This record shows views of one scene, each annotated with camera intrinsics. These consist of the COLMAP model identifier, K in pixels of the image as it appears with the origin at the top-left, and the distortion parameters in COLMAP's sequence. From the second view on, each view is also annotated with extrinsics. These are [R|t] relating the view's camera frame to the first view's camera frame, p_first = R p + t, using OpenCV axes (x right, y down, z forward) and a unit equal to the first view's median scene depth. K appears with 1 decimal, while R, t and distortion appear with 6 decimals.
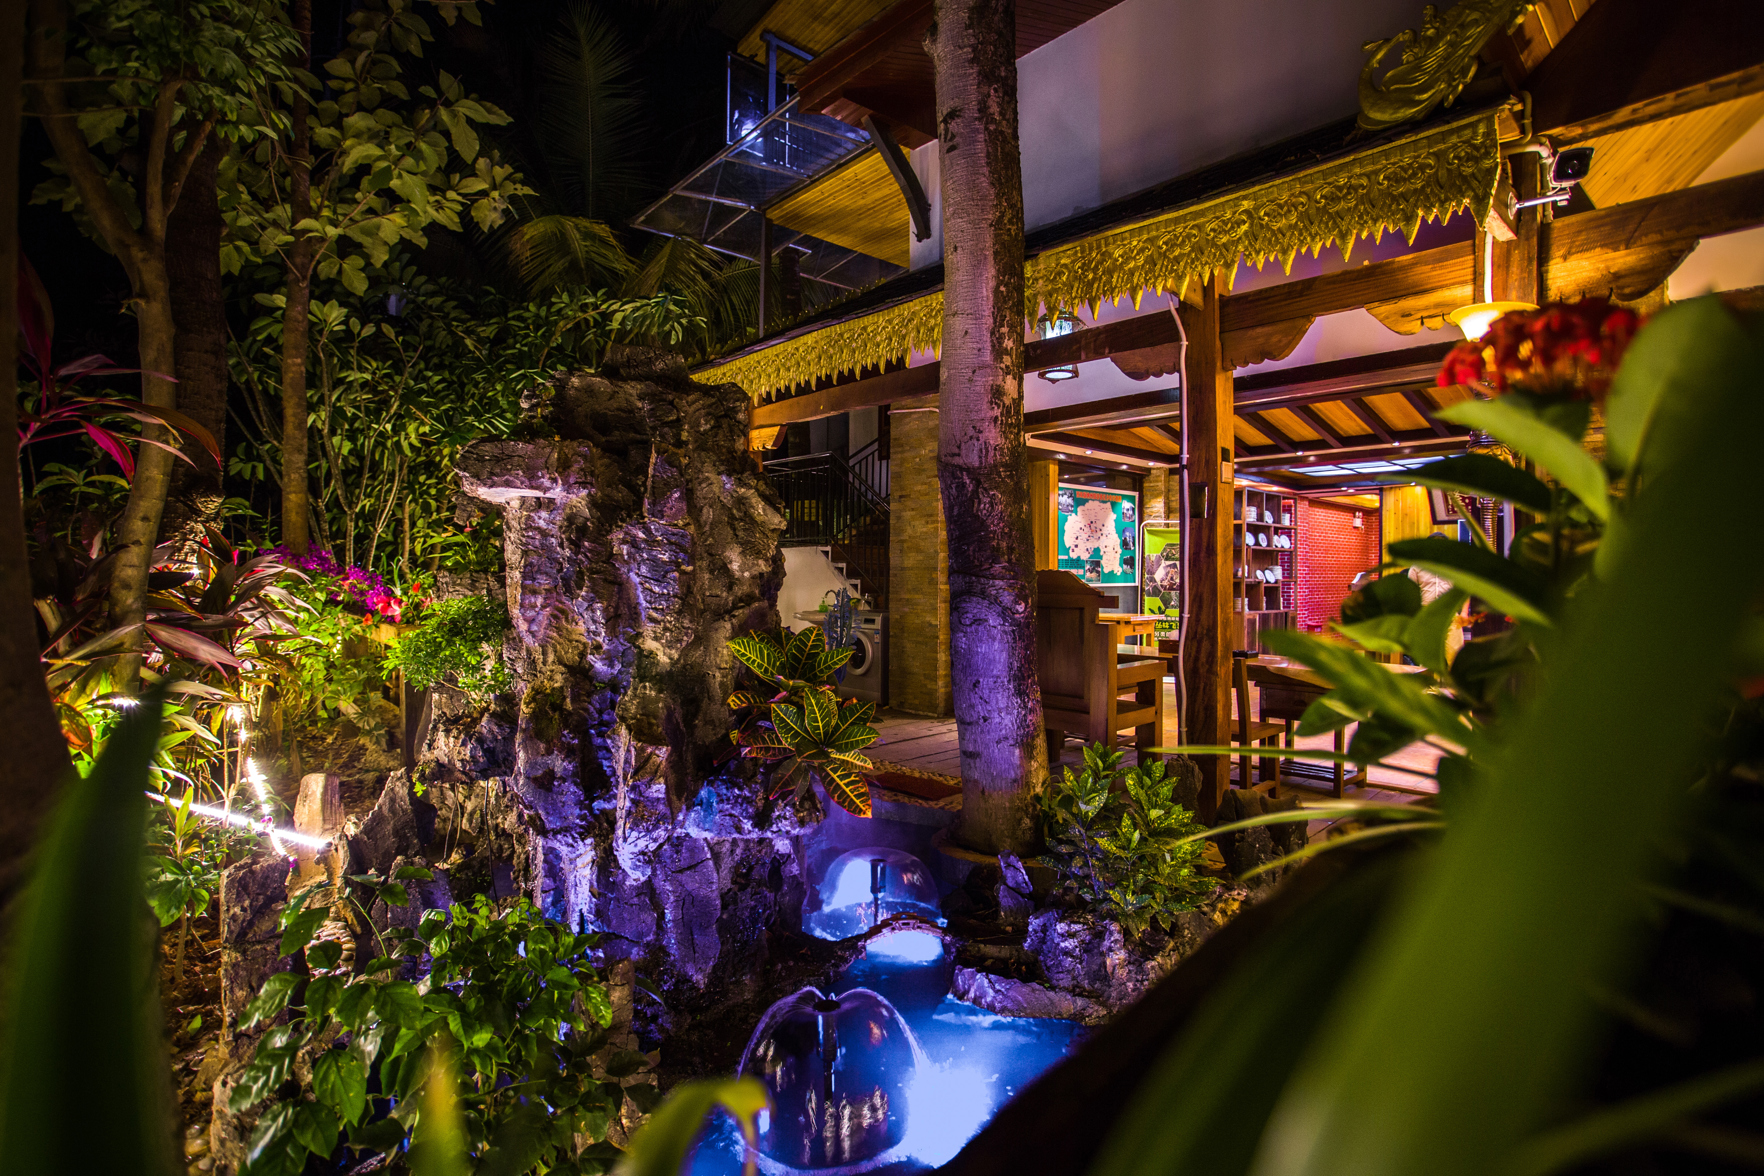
lens RADIAL K [[855.4, 0, 882.0], [0, 855.4, 588.0], [0, 0, 1]] dist [-0.029833, 0.000202]
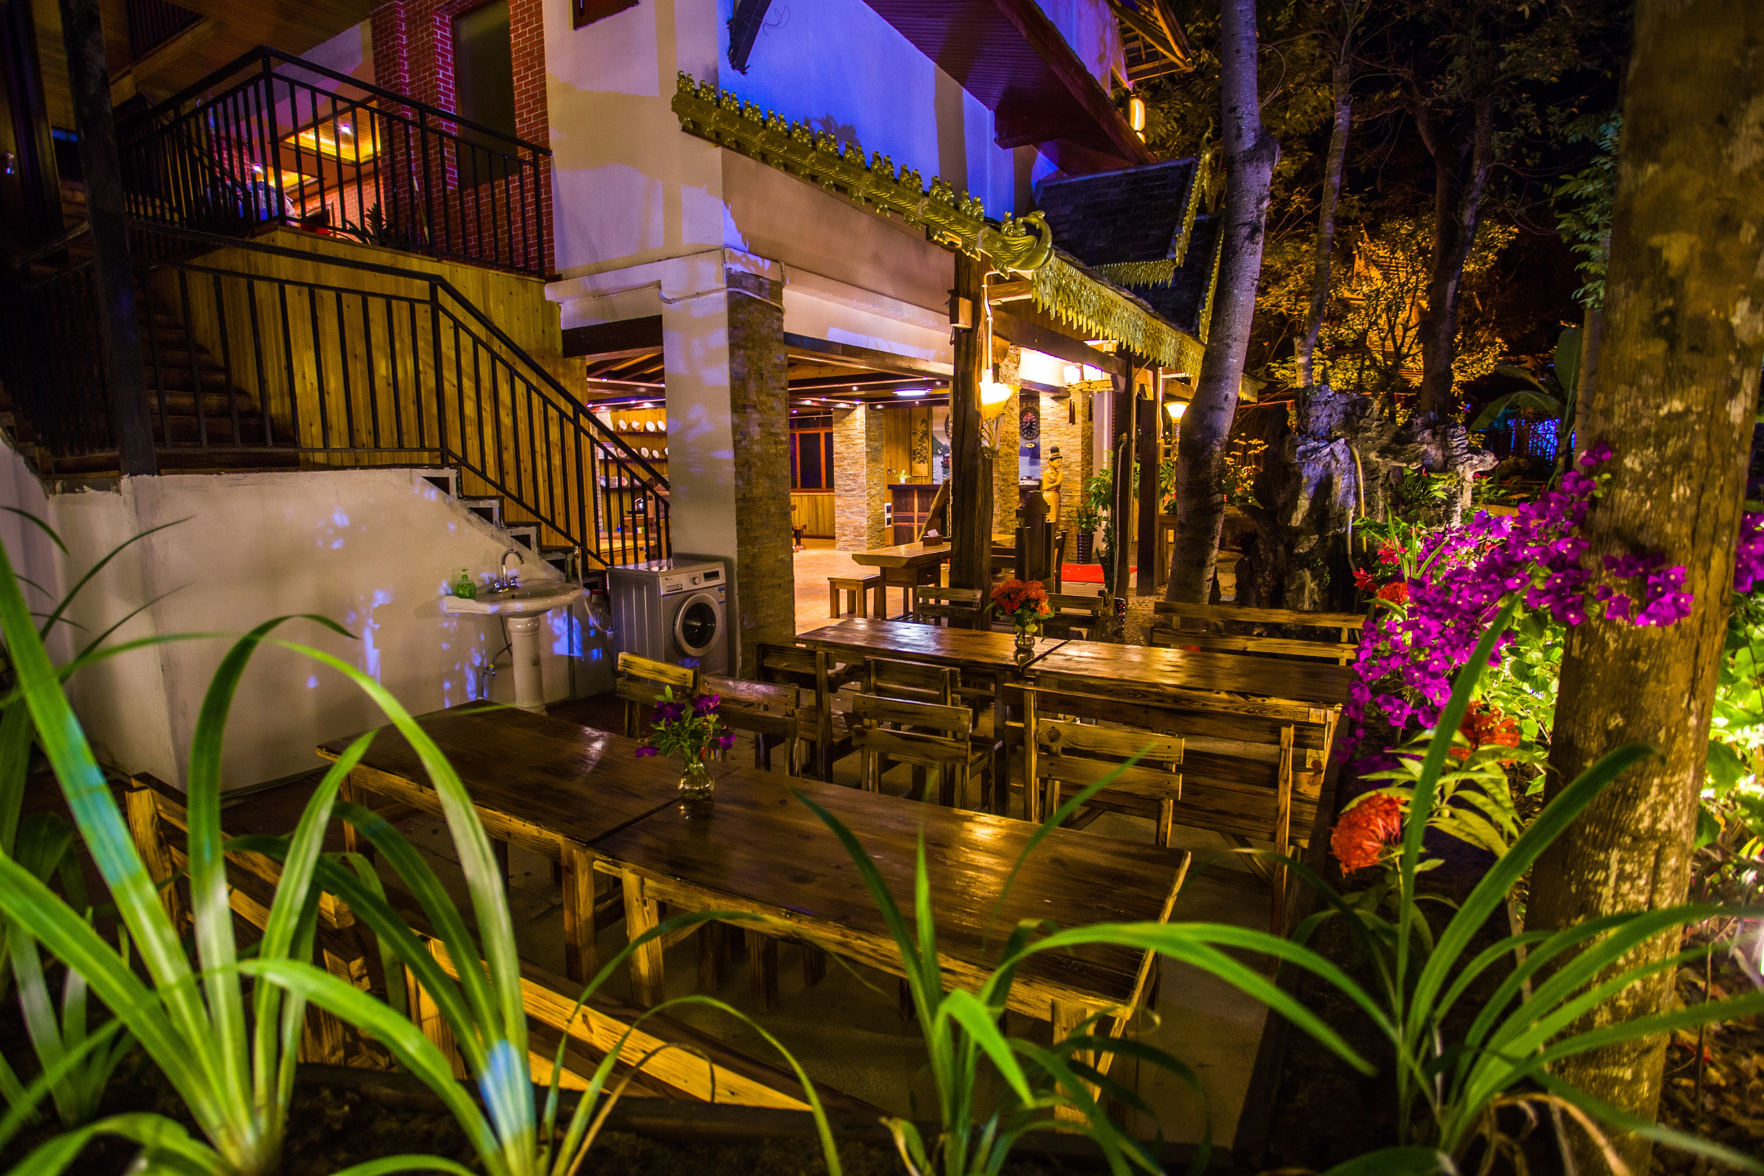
lens RADIAL K [[855.4, 0, 882.0], [0, 855.4, 588.0], [0, 0, 1]] dist [-0.029833, 0.000202]
pose [[-0.300205, -0.140220, 0.943512, -0.563885], [0.033541, 0.986973, 0.157351, -0.045074], [-0.953285, 0.078884, -0.291591, 0.832238]]
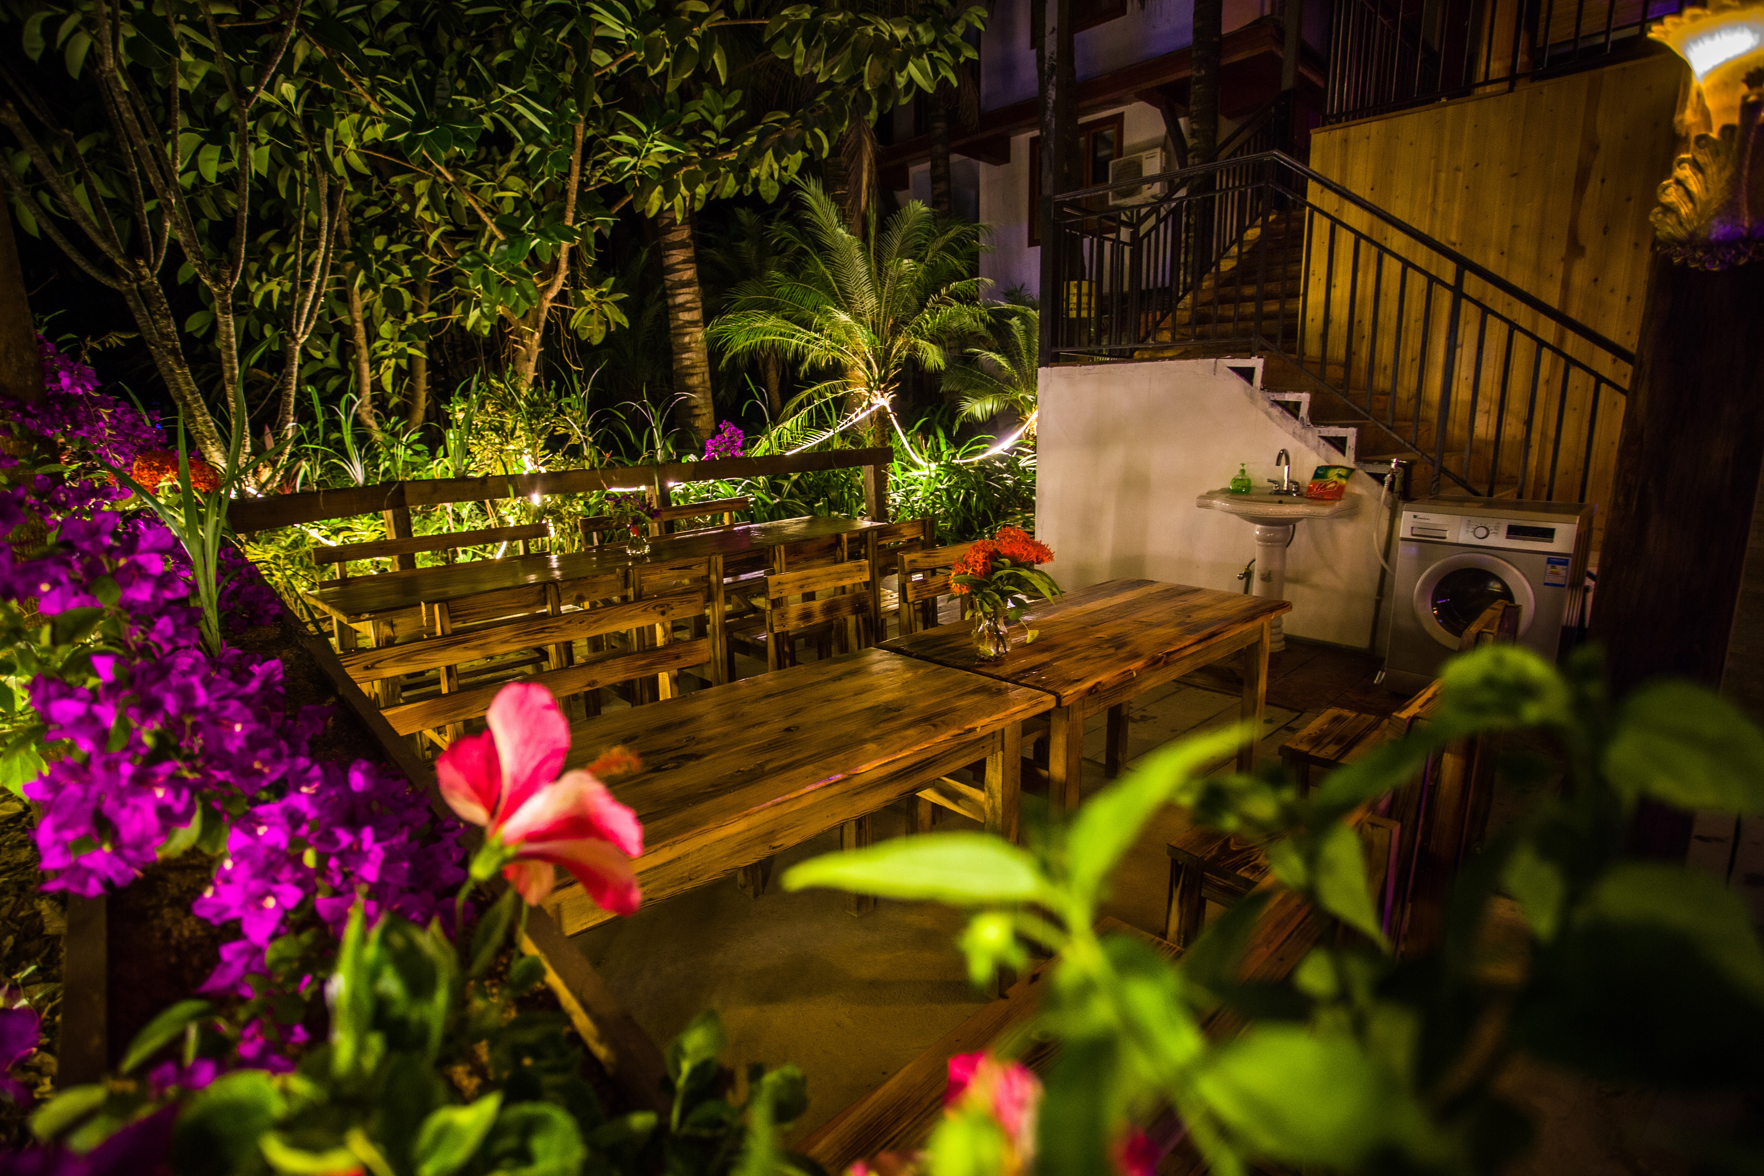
lens RADIAL K [[855.4, 0, 882.0], [0, 855.4, 588.0], [0, 0, 1]] dist [-0.029833, 0.000202]
pose [[0.999513, -0.021199, 0.022881, -0.263250], [0.016568, 0.982335, 0.186398, -0.012666], [-0.026428, -0.185929, 0.982208, 0.467027]]
